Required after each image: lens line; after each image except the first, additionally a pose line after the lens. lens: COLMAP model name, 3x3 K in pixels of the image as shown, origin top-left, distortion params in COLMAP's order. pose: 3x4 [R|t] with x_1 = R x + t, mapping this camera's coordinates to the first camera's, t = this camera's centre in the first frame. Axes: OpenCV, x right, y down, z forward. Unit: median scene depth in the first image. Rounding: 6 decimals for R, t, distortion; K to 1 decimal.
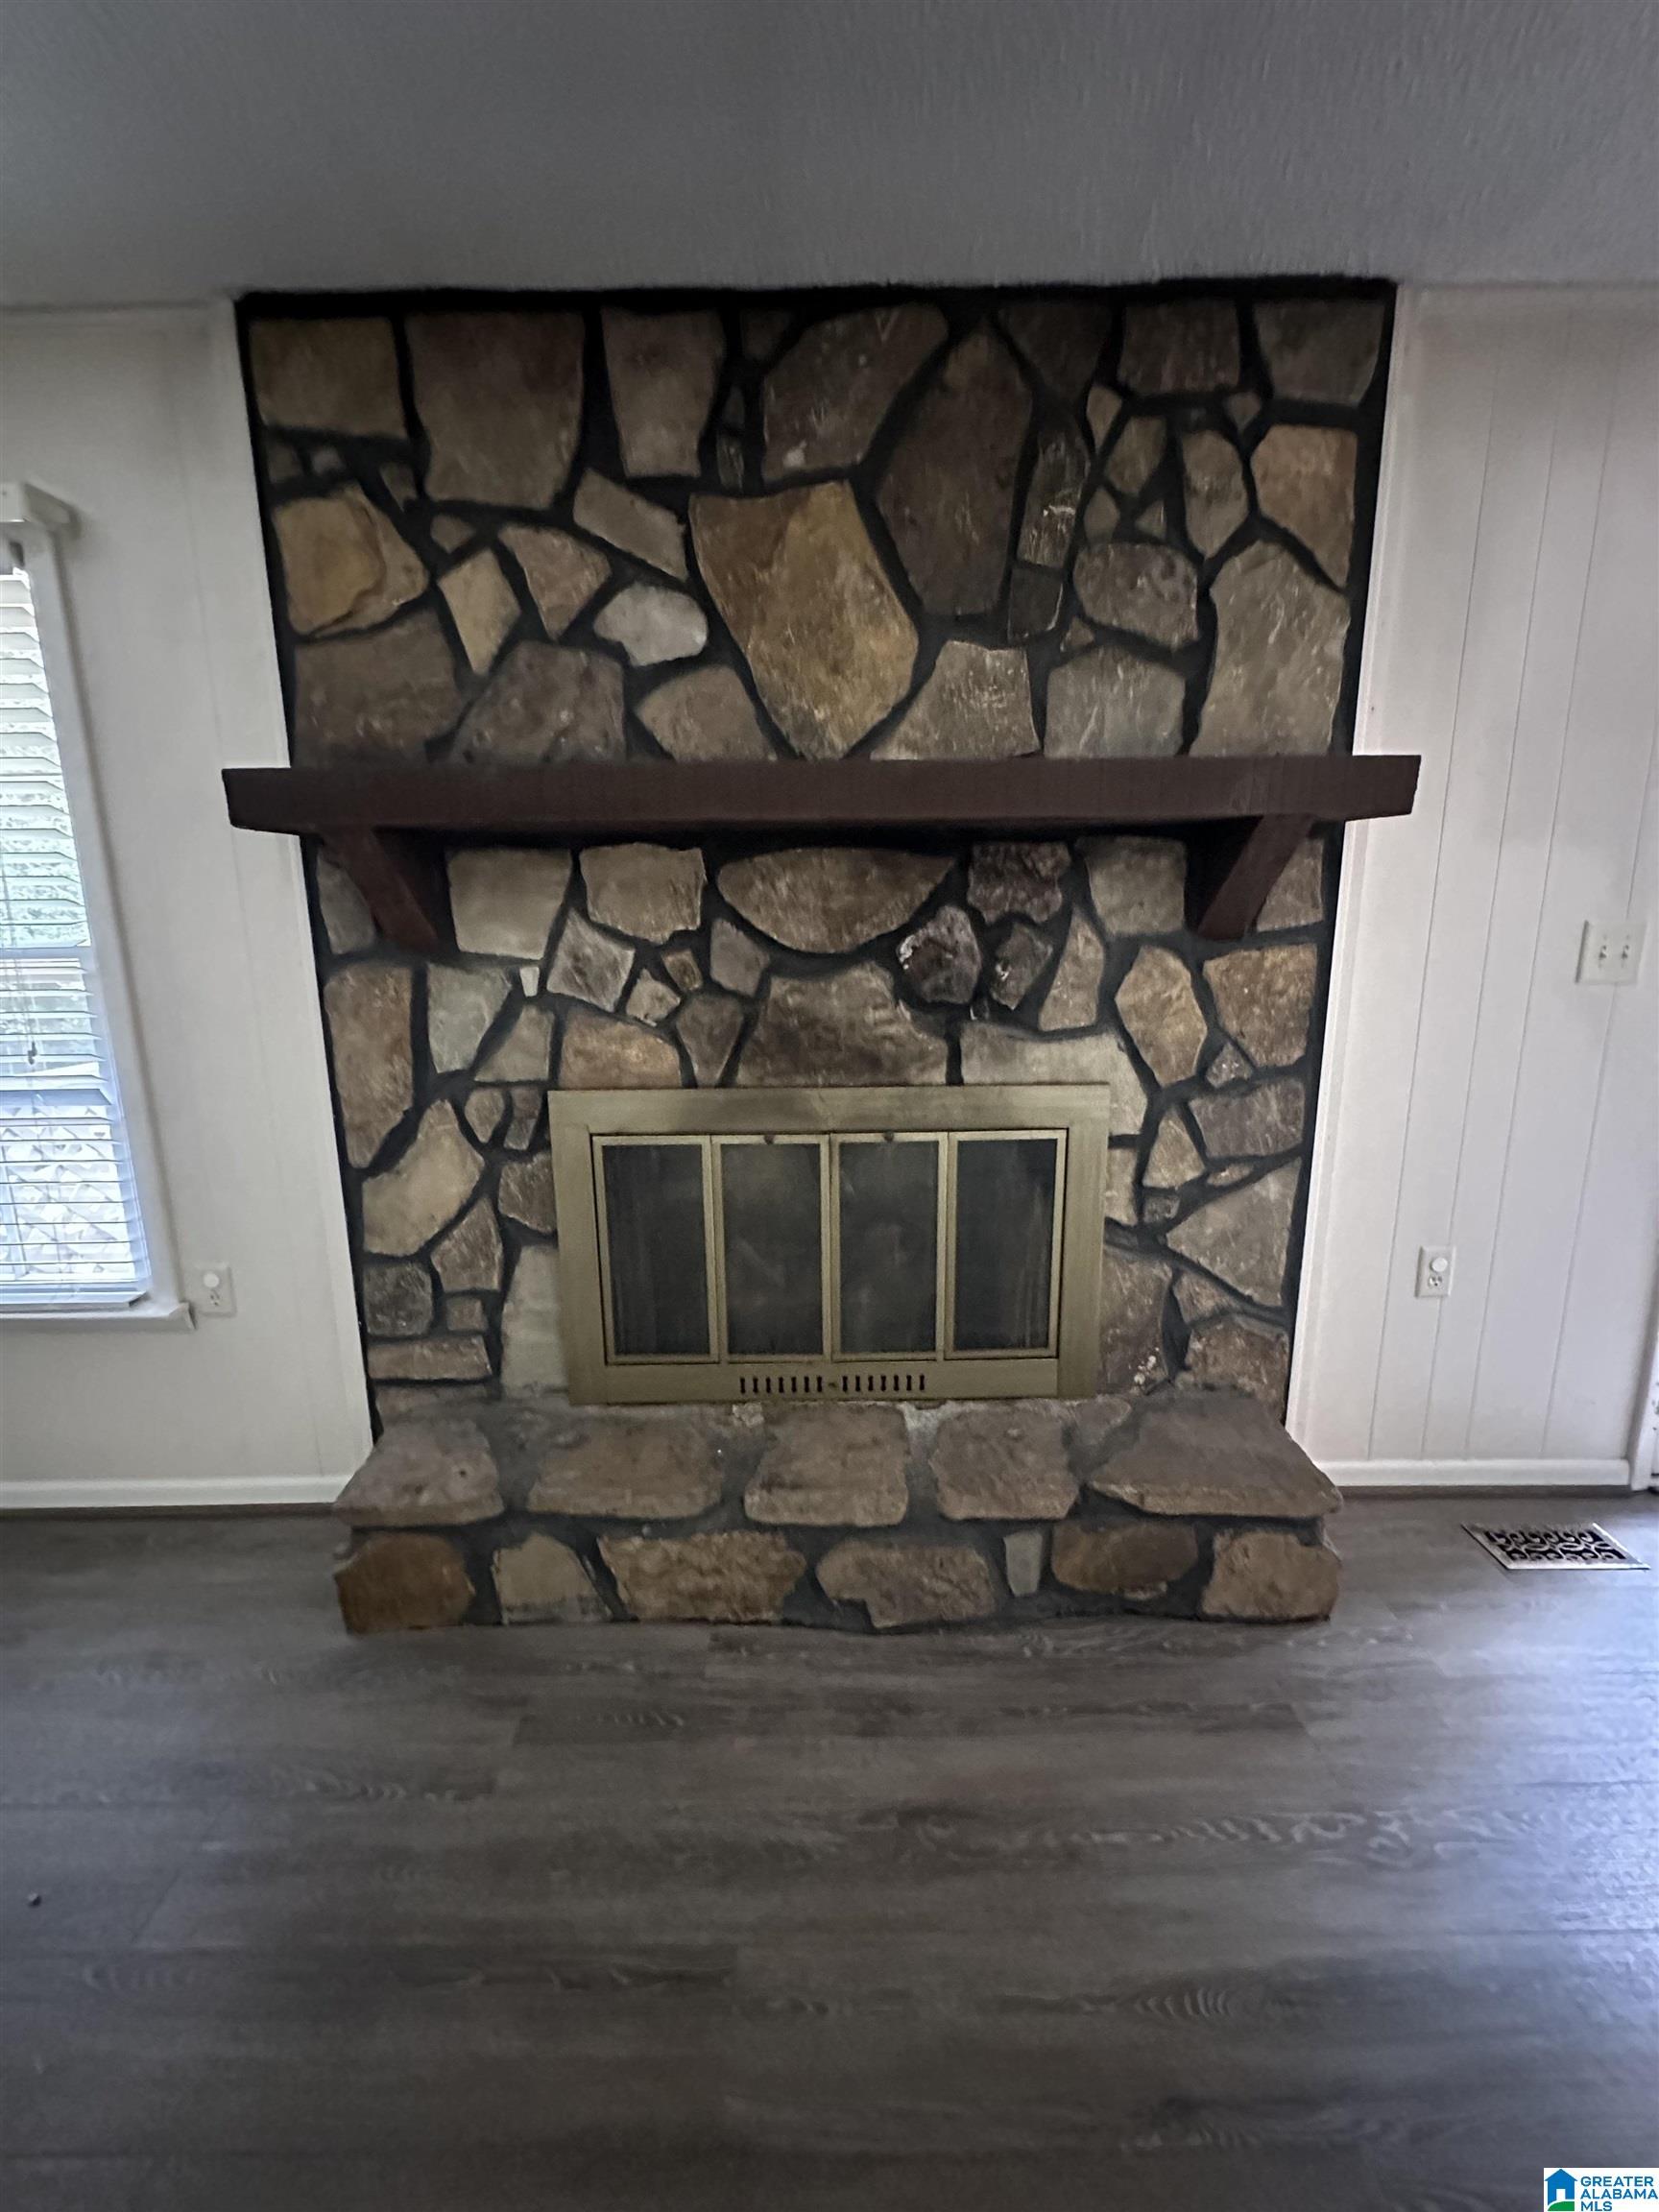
lens RADIAL K [[893.1, 0, 837.8], [0, 893.1, 1103.4], [0, 0, 1]] dist [-0.000667, 0.000358]
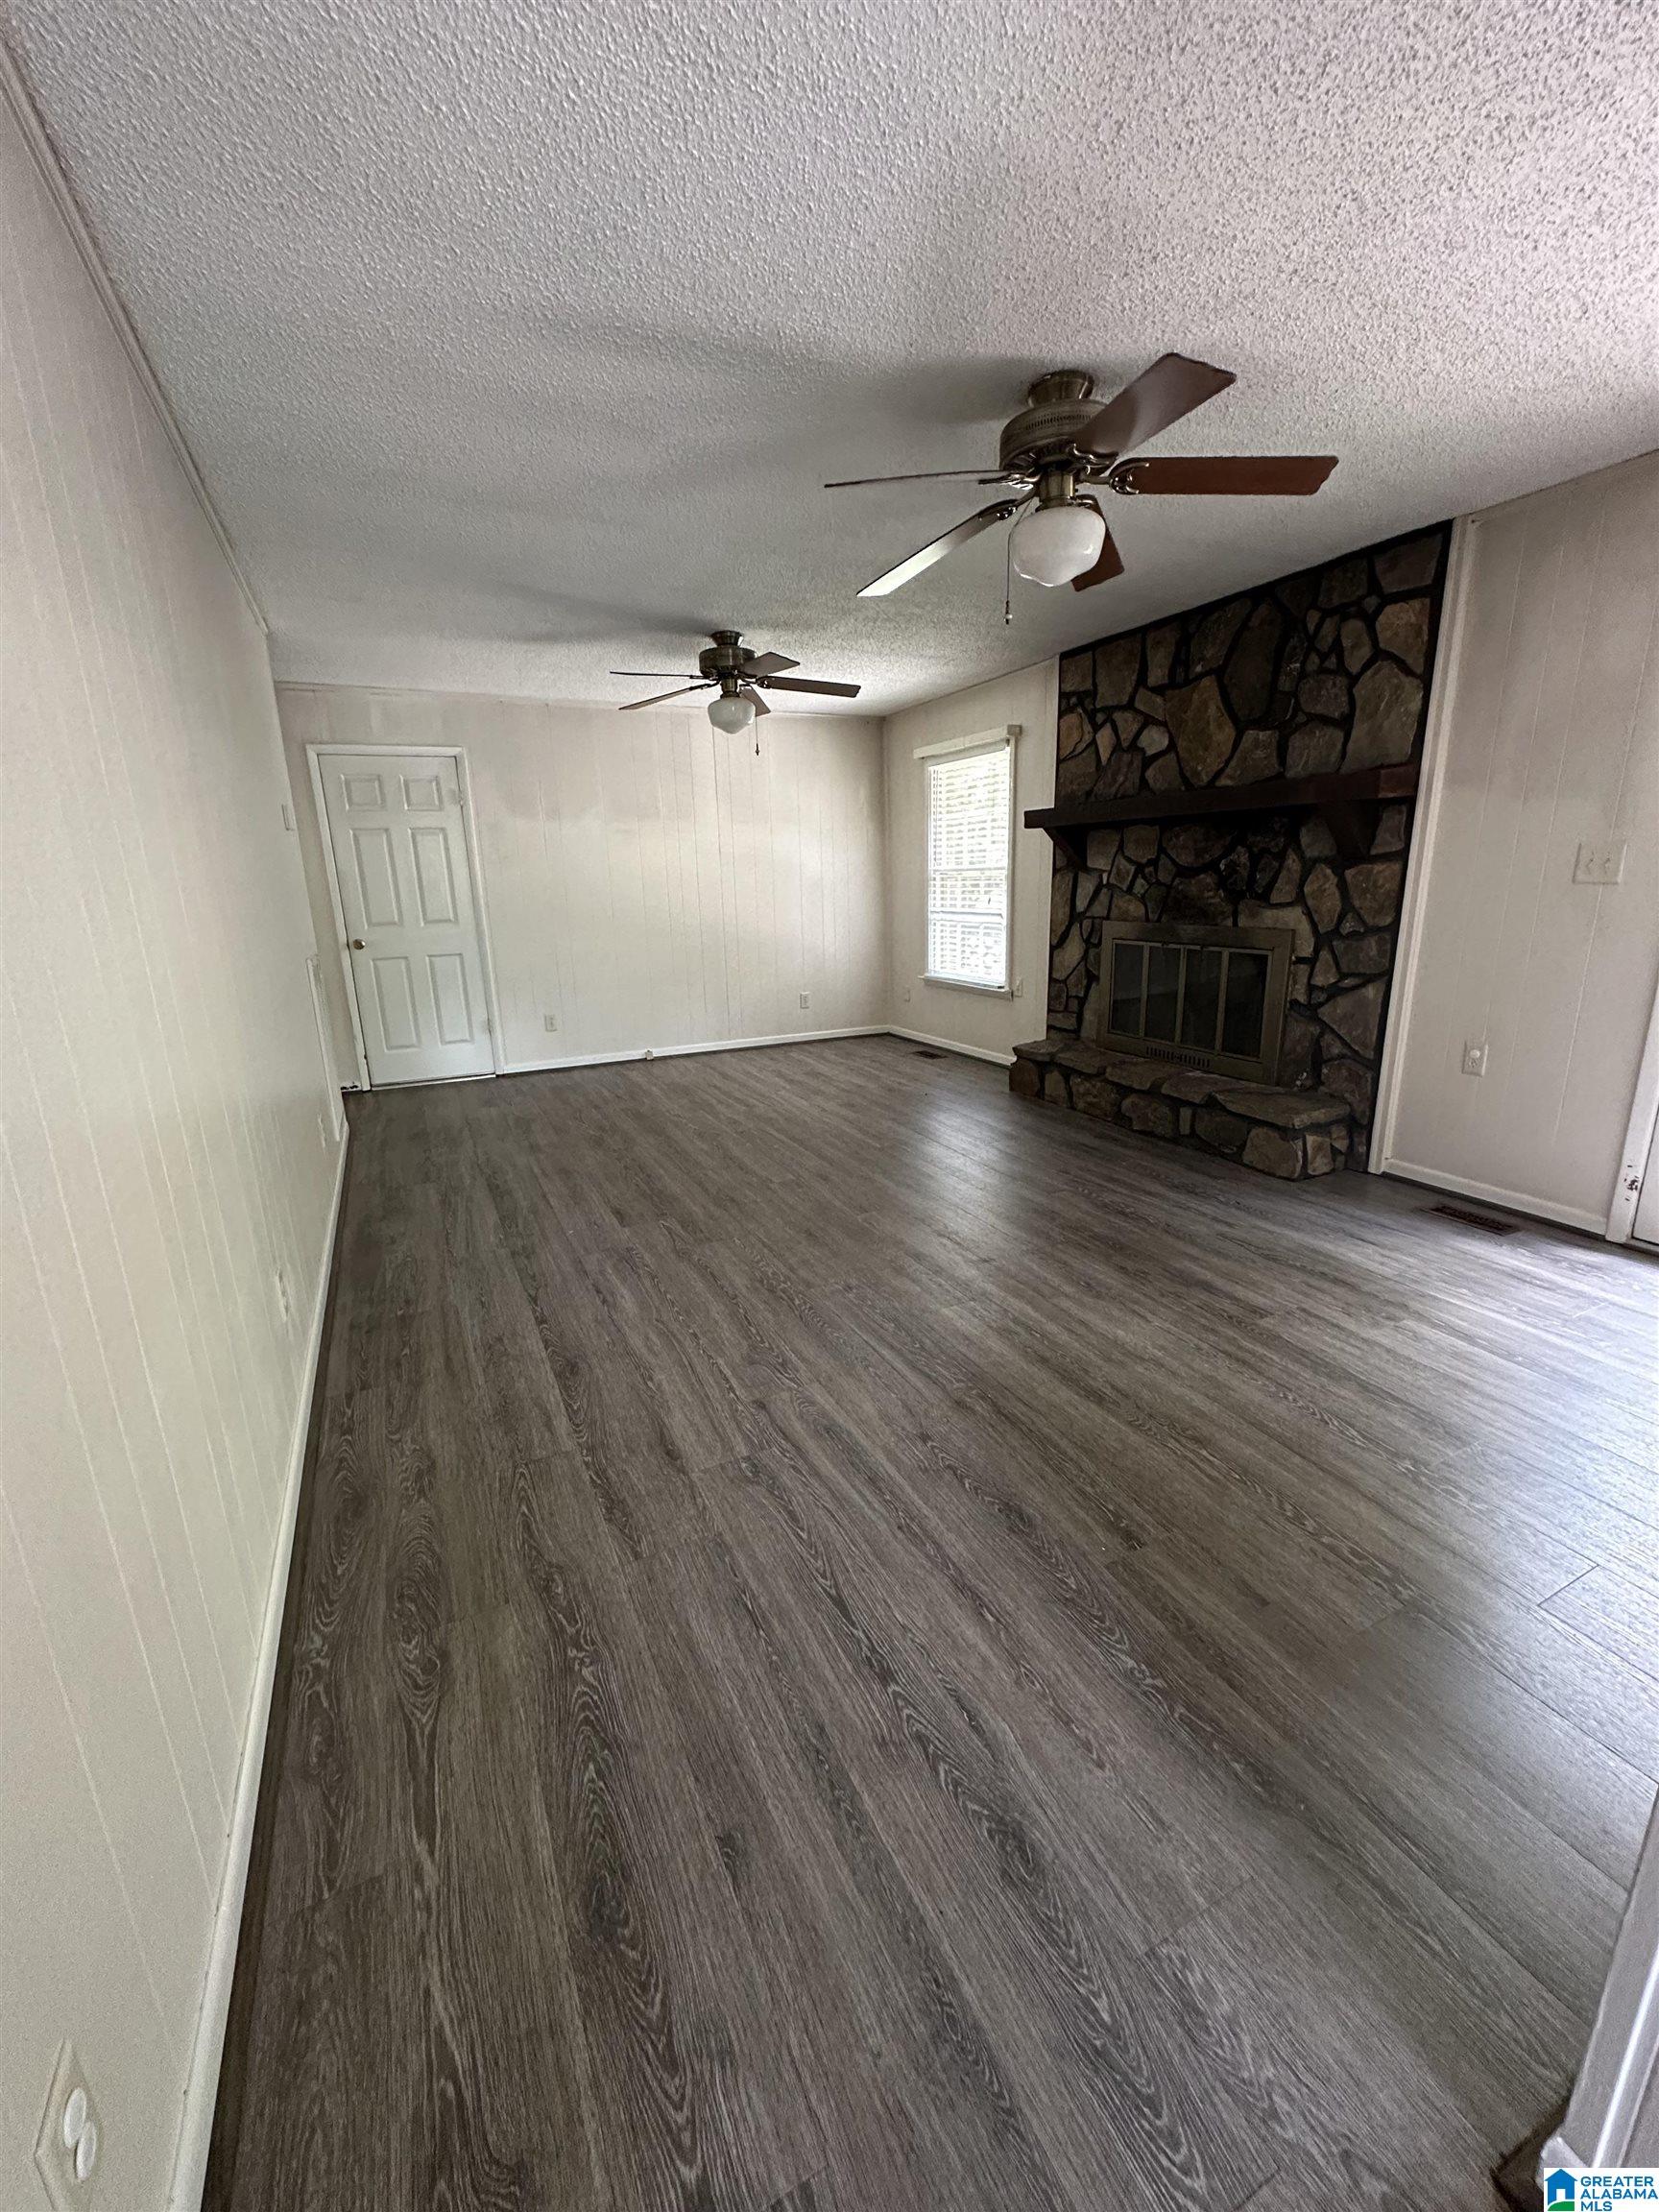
lens RADIAL K [[893.1, 0, 837.8], [0, 893.1, 1103.4], [0, 0, 1]] dist [-0.000667, 0.000358]
pose [[0.444935, 0.223540, -0.867216, 1.791920], [-0.150890, 0.973215, 0.173447, 0.177961], [0.882760, 0.053682, 0.466747, -0.930837]]
